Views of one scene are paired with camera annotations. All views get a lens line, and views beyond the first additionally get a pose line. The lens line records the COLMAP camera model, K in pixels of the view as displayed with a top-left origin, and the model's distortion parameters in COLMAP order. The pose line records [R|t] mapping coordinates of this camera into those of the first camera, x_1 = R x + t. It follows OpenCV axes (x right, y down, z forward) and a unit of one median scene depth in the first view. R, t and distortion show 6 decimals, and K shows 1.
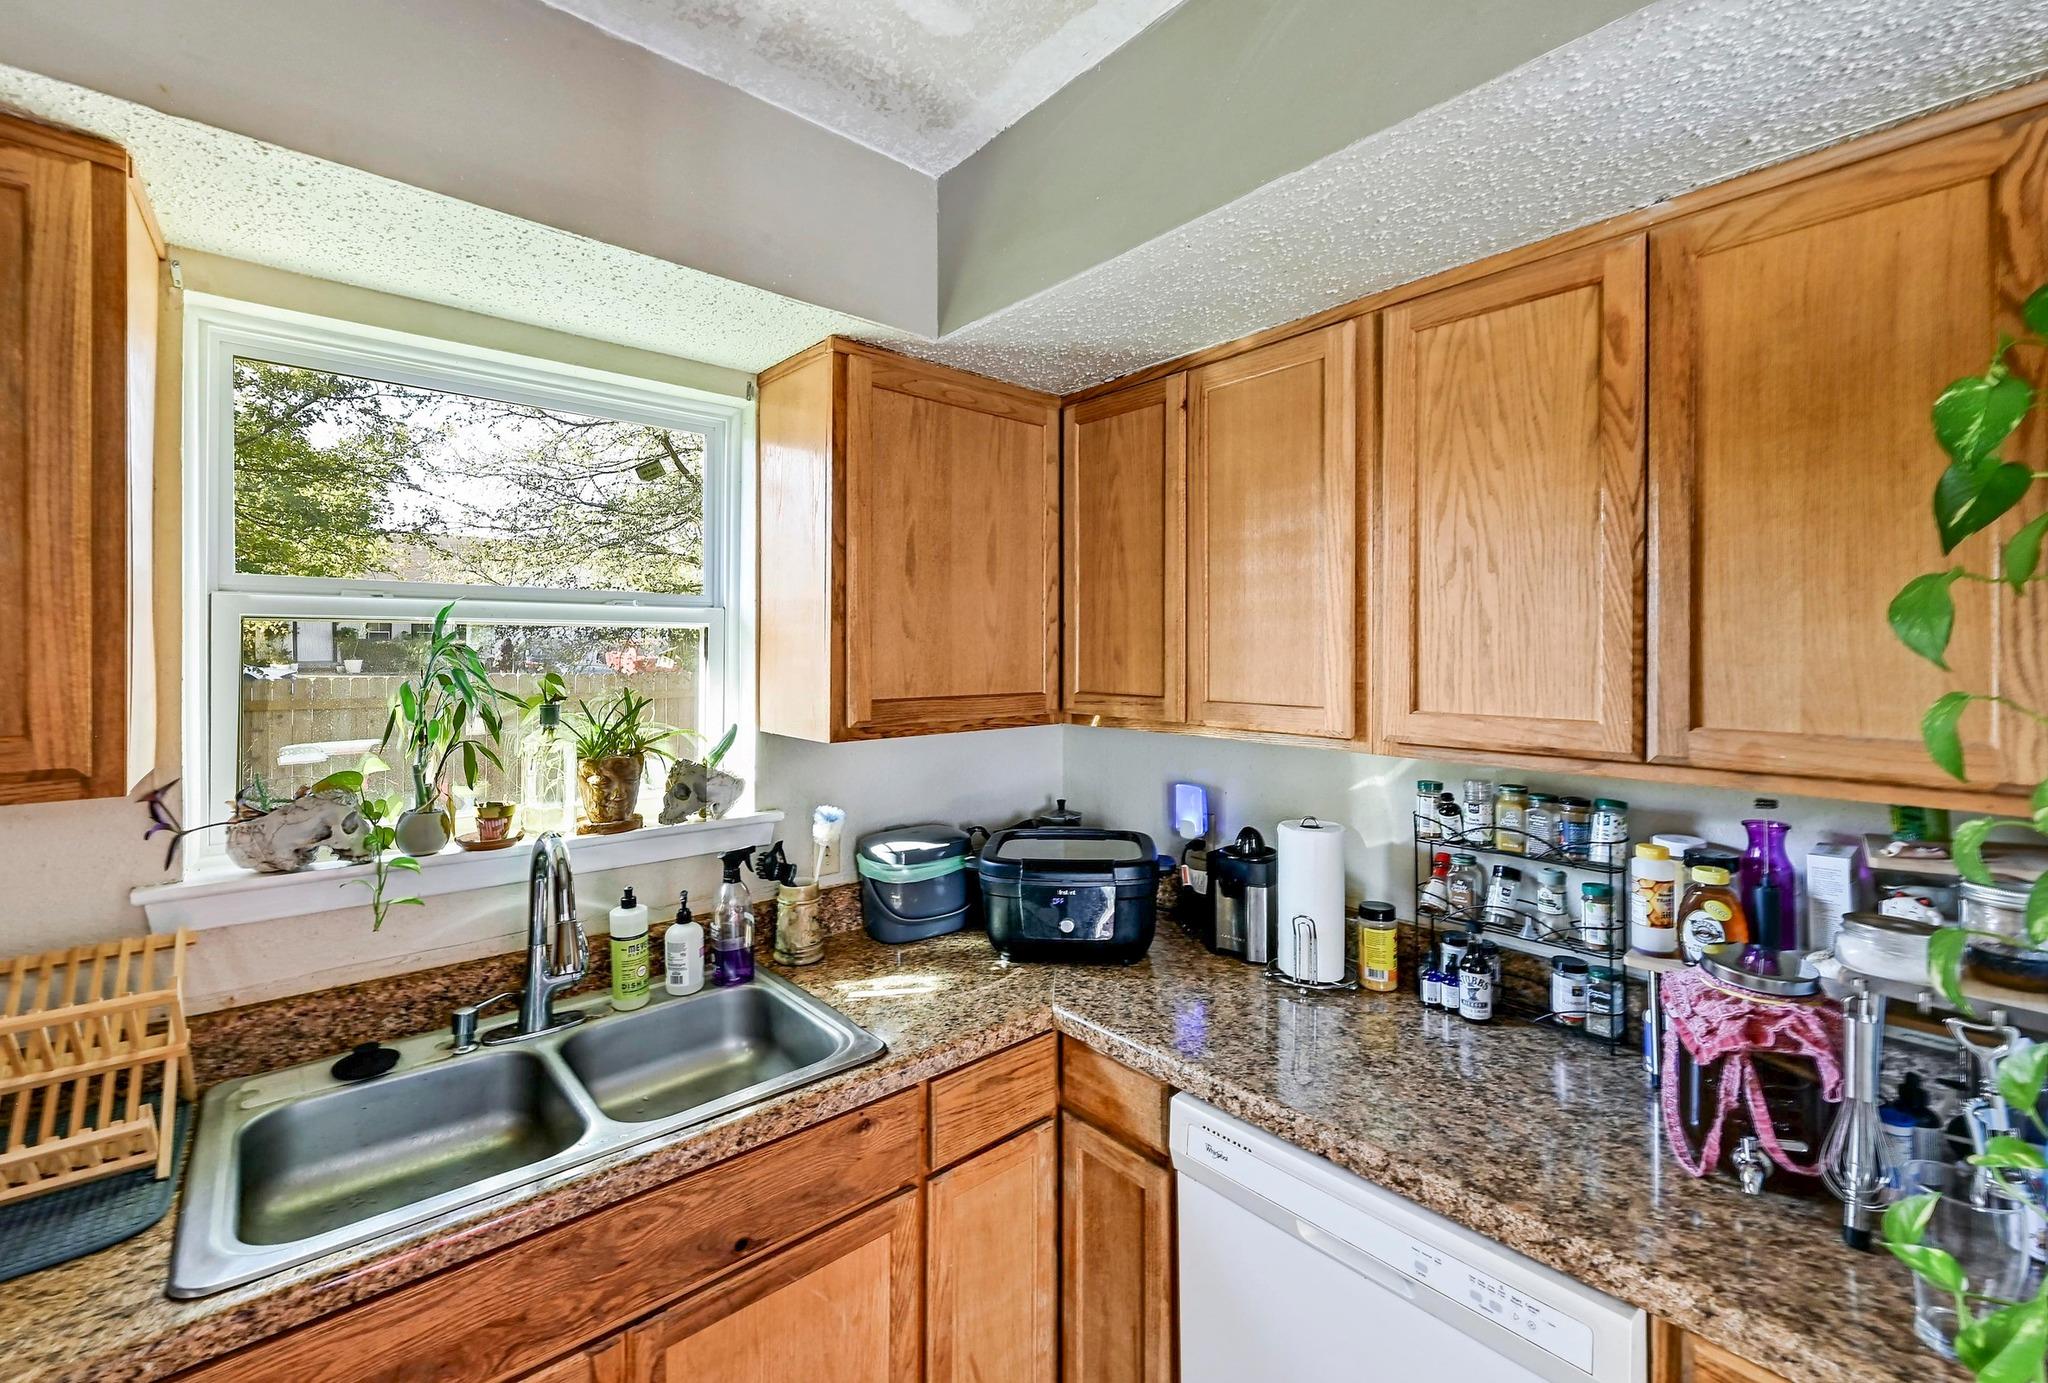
lens RADIAL K [[837.8, 0, 992.7], [0, 837.8, 651.5], [0, 0, 1]] dist [-0.001011, -0.000237]
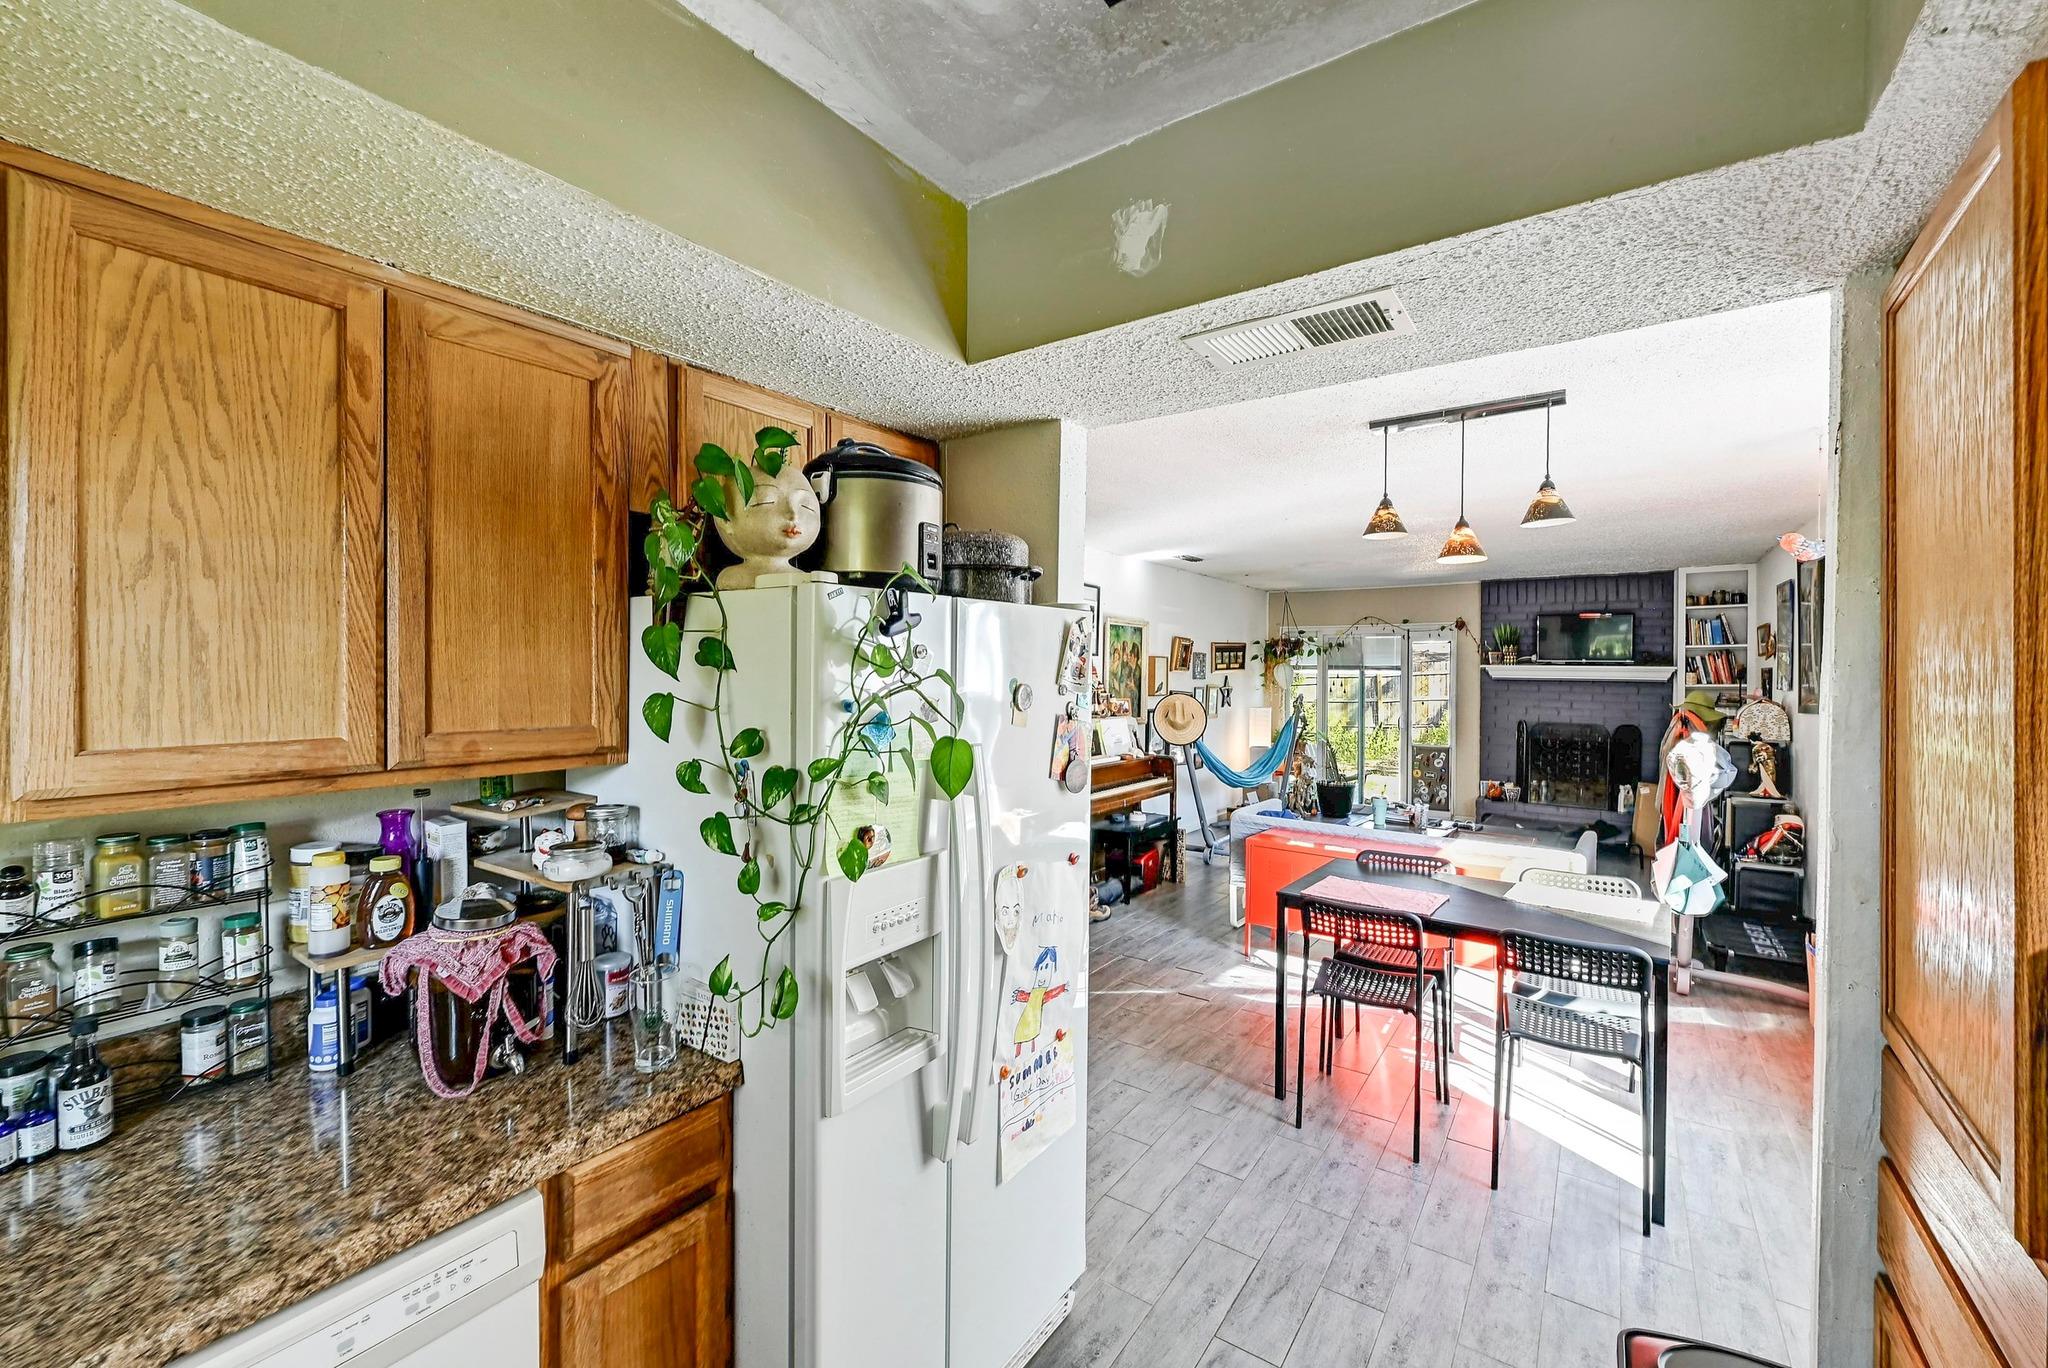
lens RADIAL K [[832.1, 0, 1019.1], [0, 832.1, 675.2], [0, 0, 1]] dist [-0.001668, -0.000134]
pose [[-0.240814, -0.015454, 0.970448, -0.431529], [-0.002801, 0.999880, 0.015228, -0.010641], [-0.970567, 0.000949, -0.240829, 0.404974]]
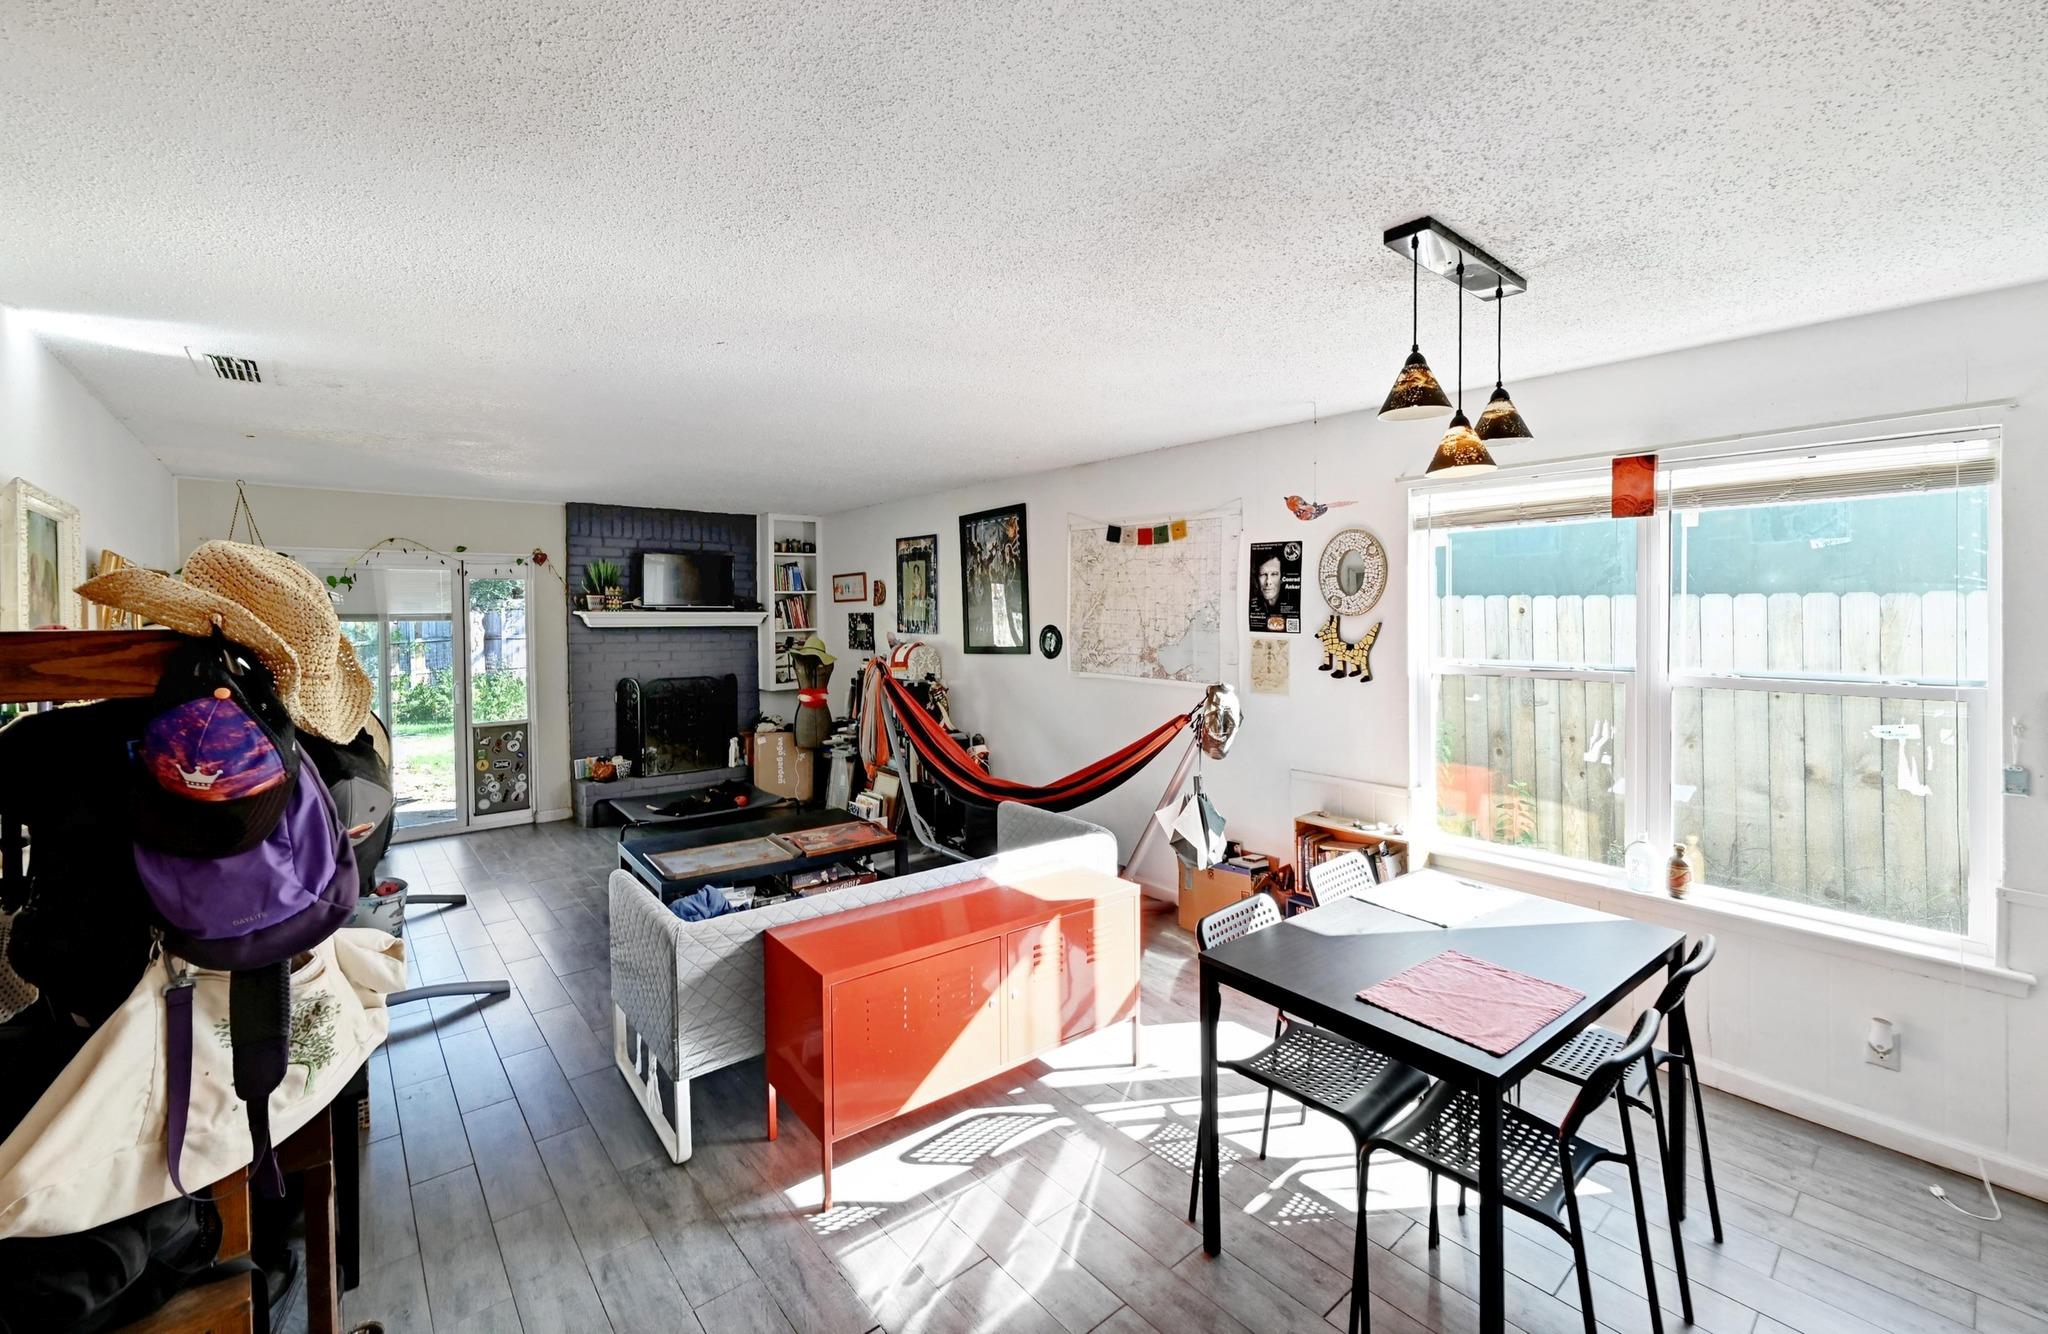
lens RADIAL K [[835.0, 0, 972.2], [0, 835.0, 612.5], [0, 0, 1]] dist [0.001818, 0.000072]
pose [[-0.999278, -0.002118, 0.037946, 1.997966], [-0.001870, 0.999977, 0.006575, -0.029395], [-0.037959, 0.006500, -0.999258, 0.335425]]
